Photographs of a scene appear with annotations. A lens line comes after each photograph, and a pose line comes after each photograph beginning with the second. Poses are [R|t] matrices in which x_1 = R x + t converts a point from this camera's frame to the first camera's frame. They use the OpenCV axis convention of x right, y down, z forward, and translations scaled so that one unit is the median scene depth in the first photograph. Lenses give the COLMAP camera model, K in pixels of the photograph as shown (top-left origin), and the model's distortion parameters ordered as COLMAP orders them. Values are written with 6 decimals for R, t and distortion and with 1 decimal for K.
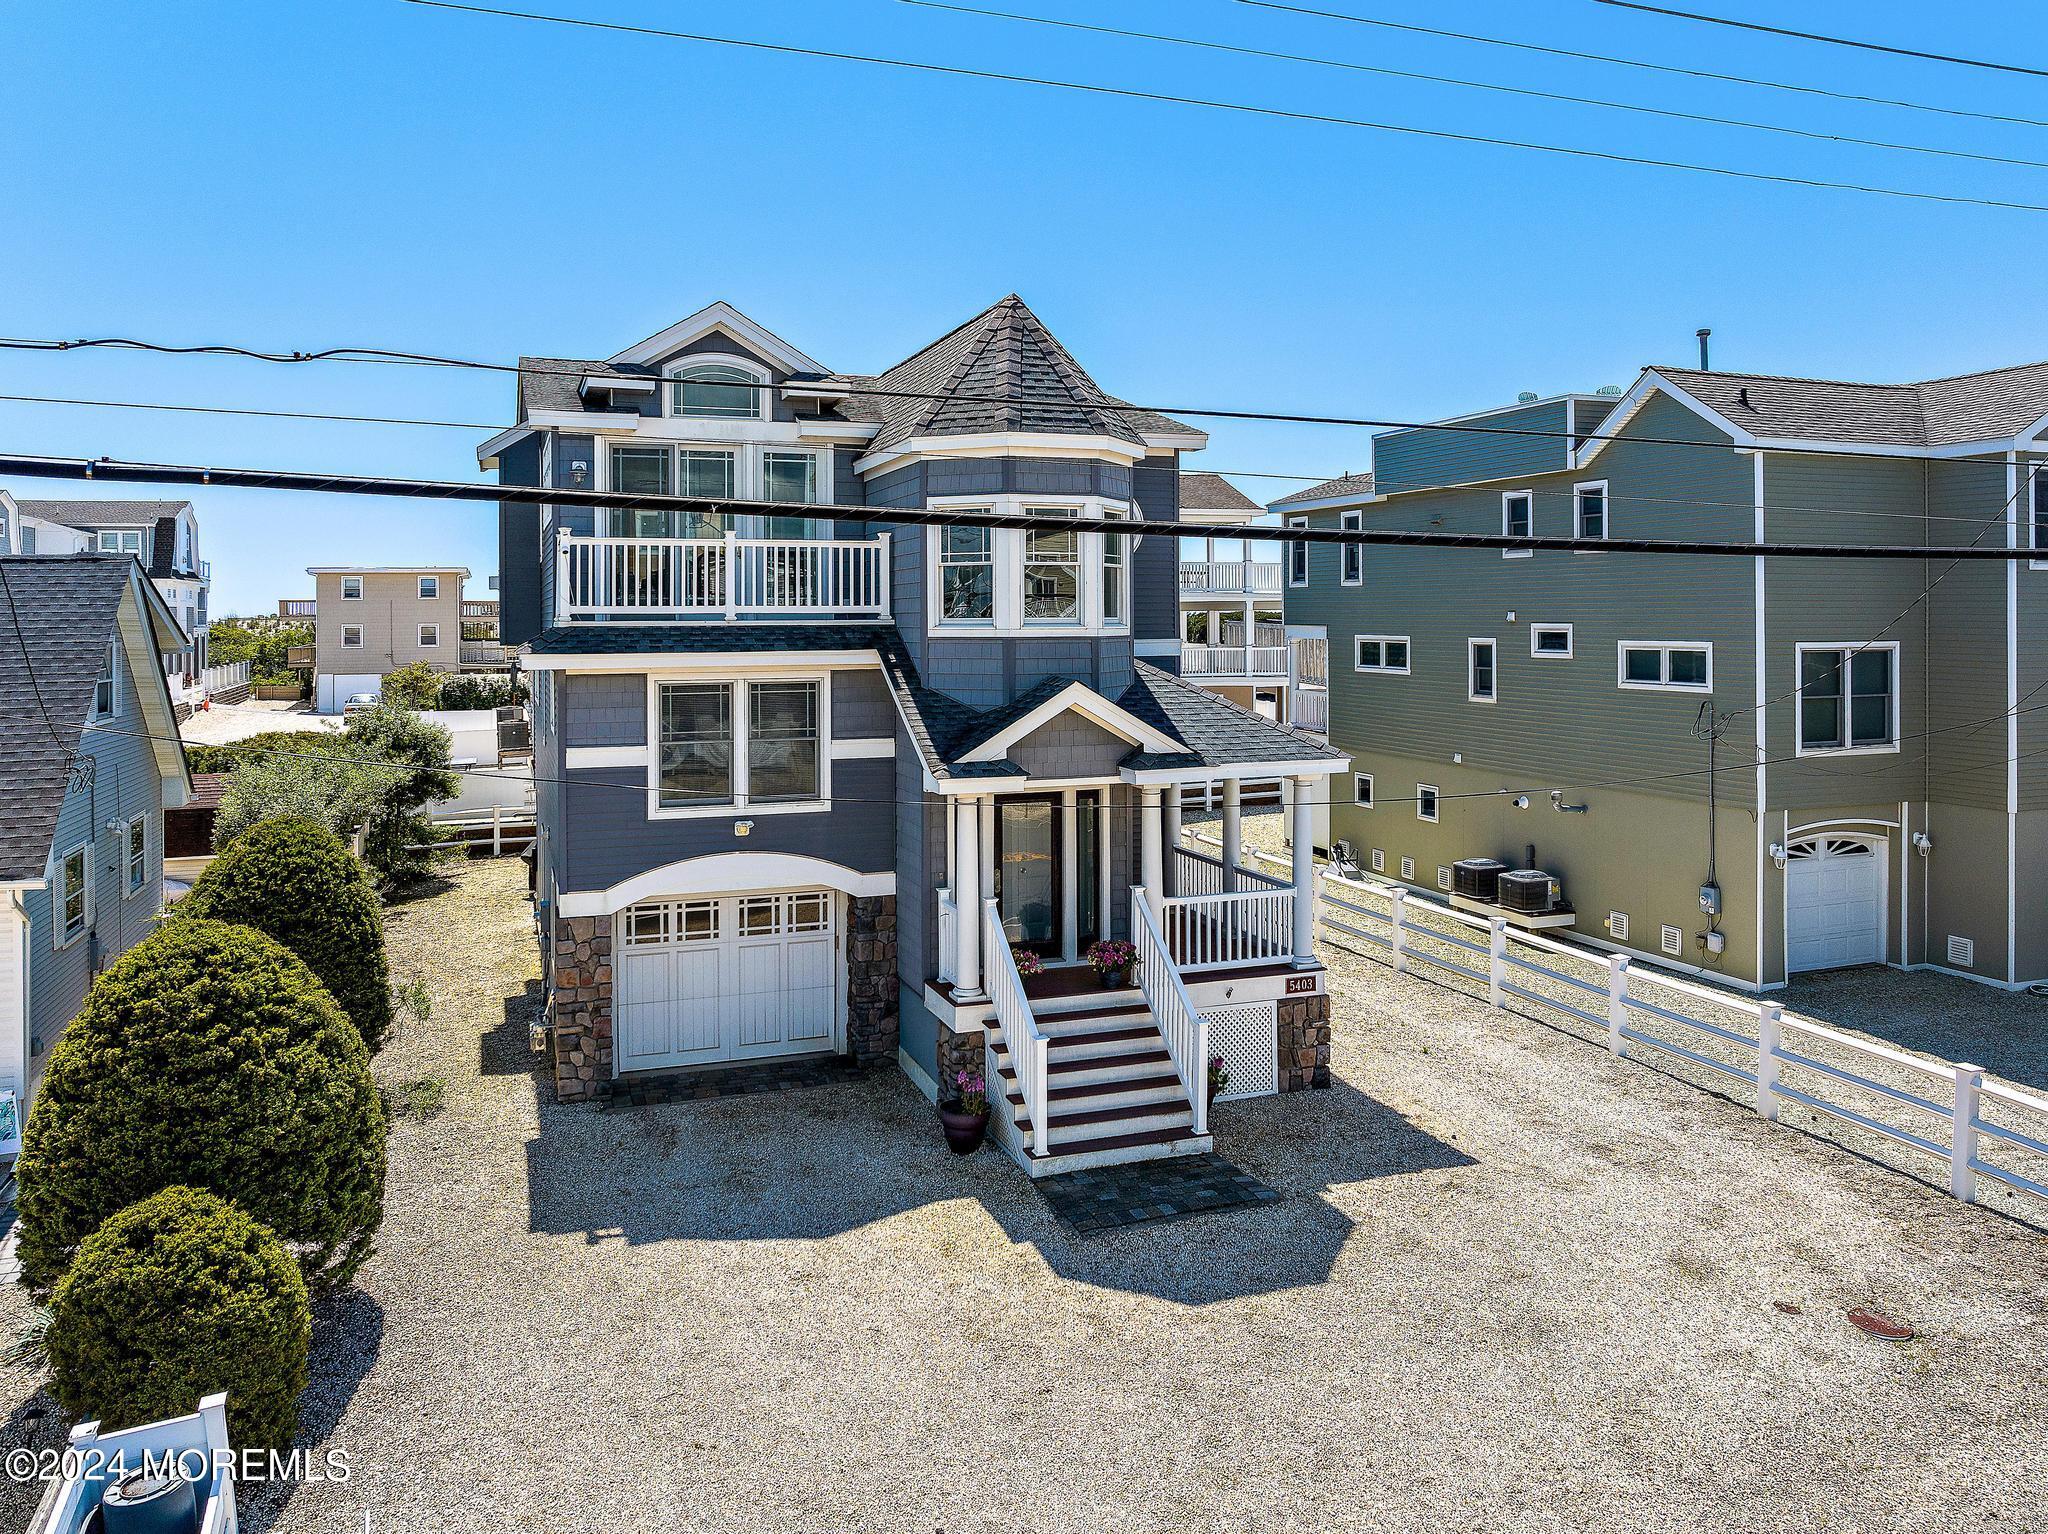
lens RADIAL K [[1492.2, 0, 1027.6], [0, 1492.2, 613.6], [0, 0, 1]] dist [-0.035575, 0.000543]
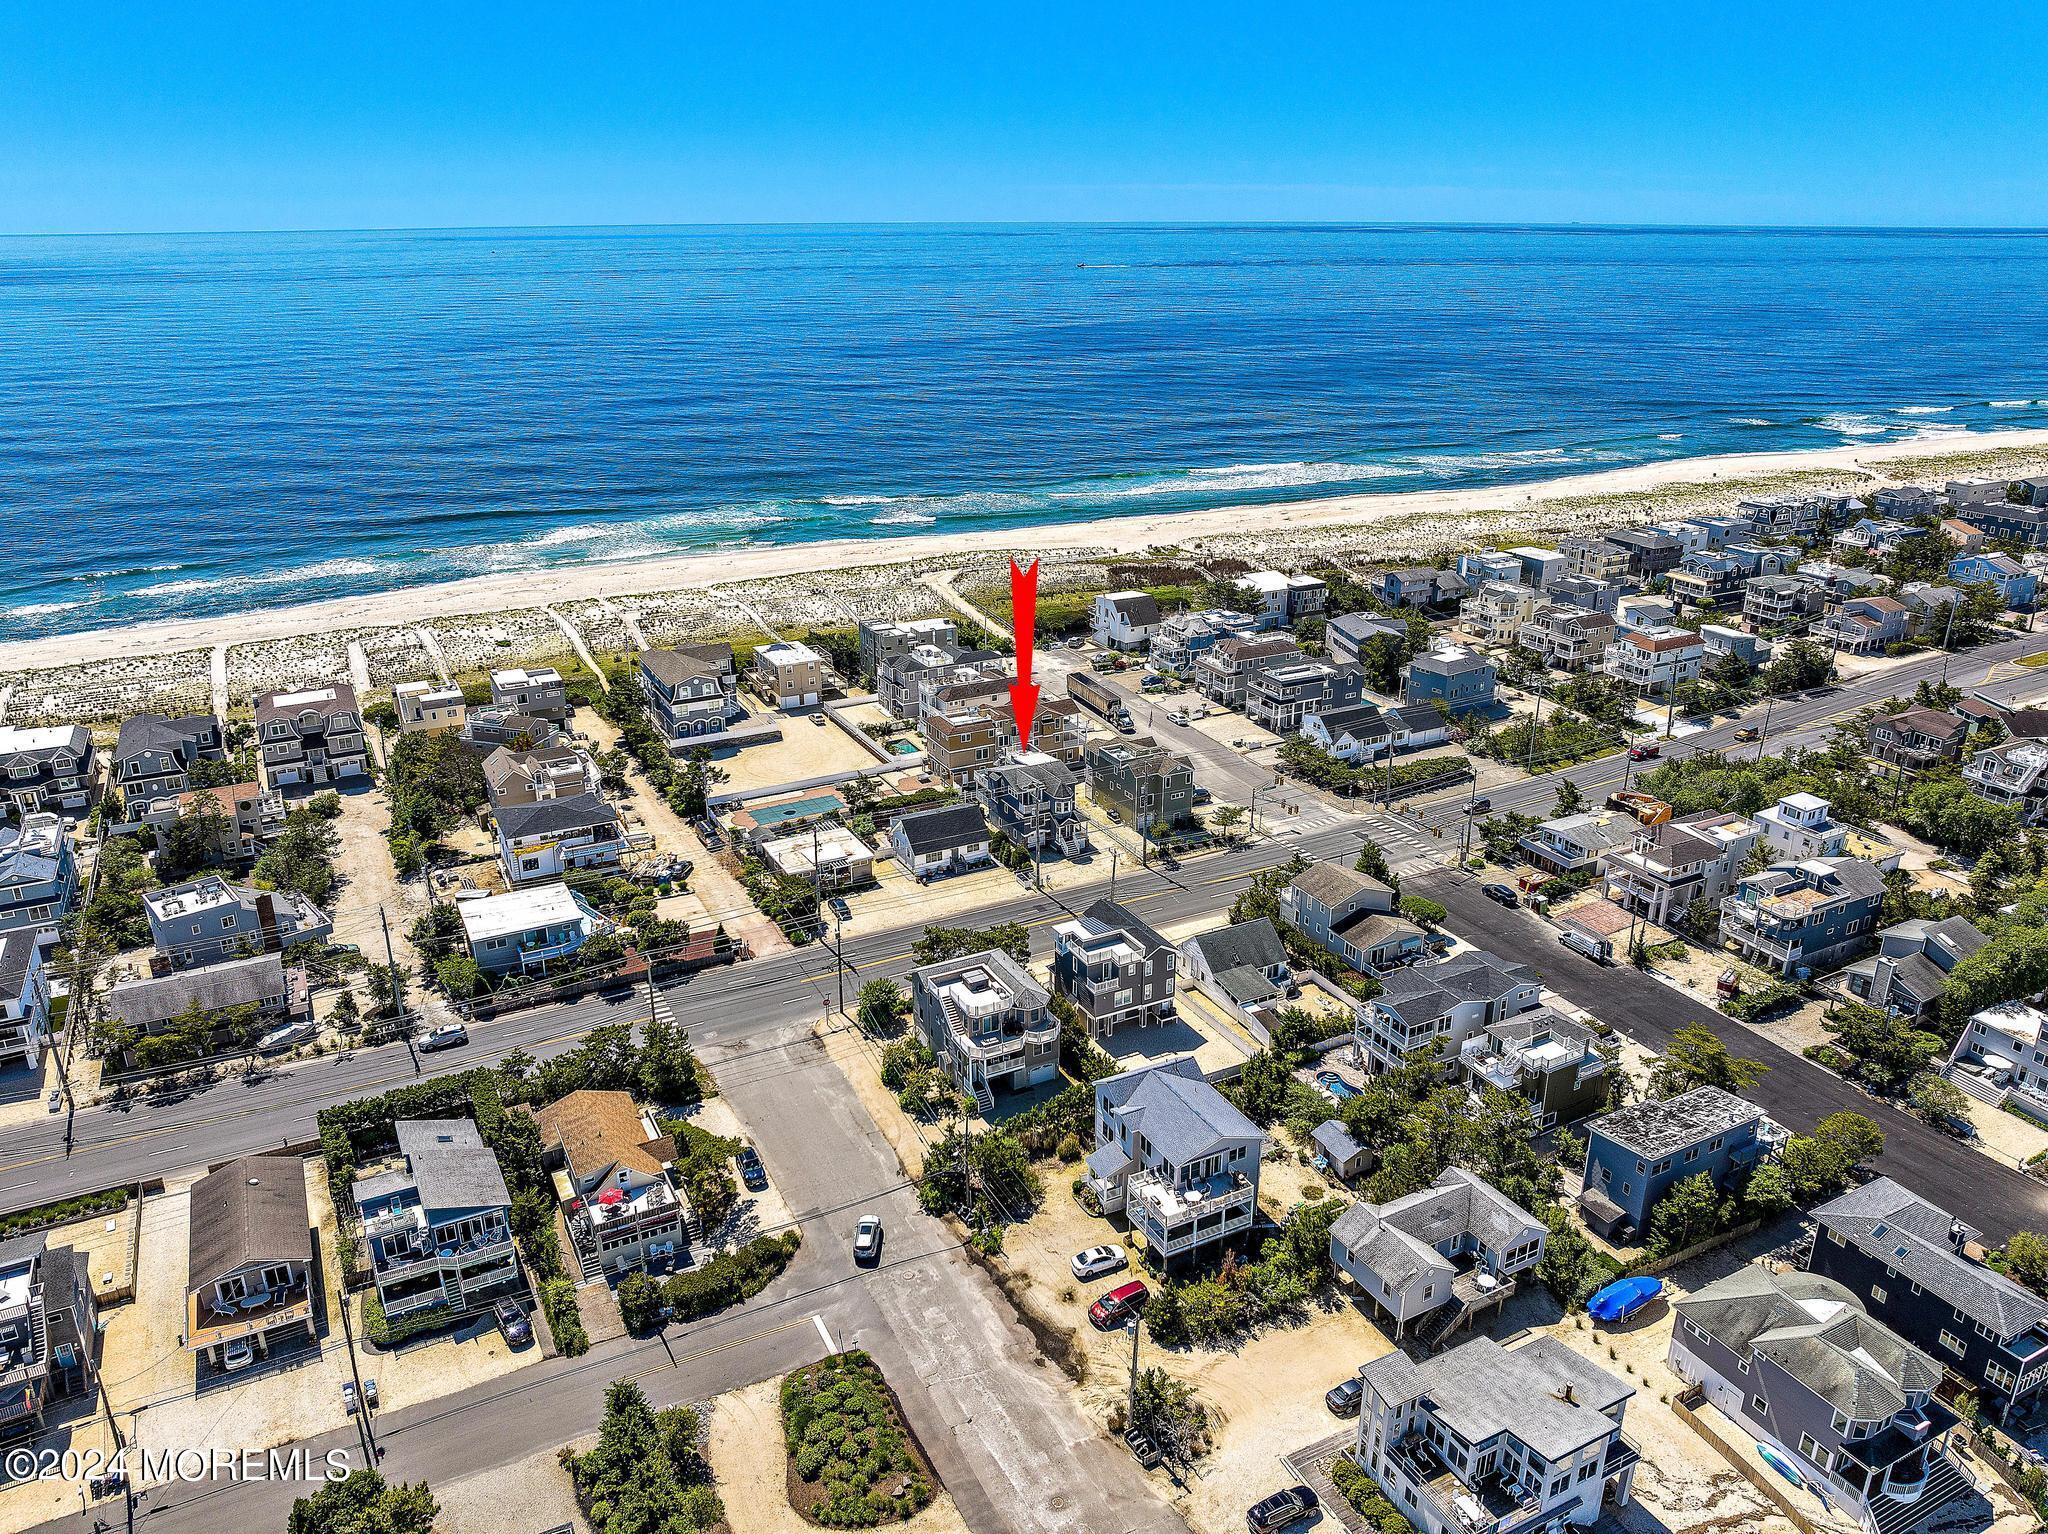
lens RADIAL K [[1434.7, 0, 1024.0], [0, 1434.7, 767.0], [0, 0, 1]] dist [-0.028106, 0.000186]
pose [[0.991526, -0.045362, 0.121732, -1.560988], [-0.001376, 0.933334, 0.359006, -4.154970], [-0.129902, -0.356131, 0.925363, -8.766303]]
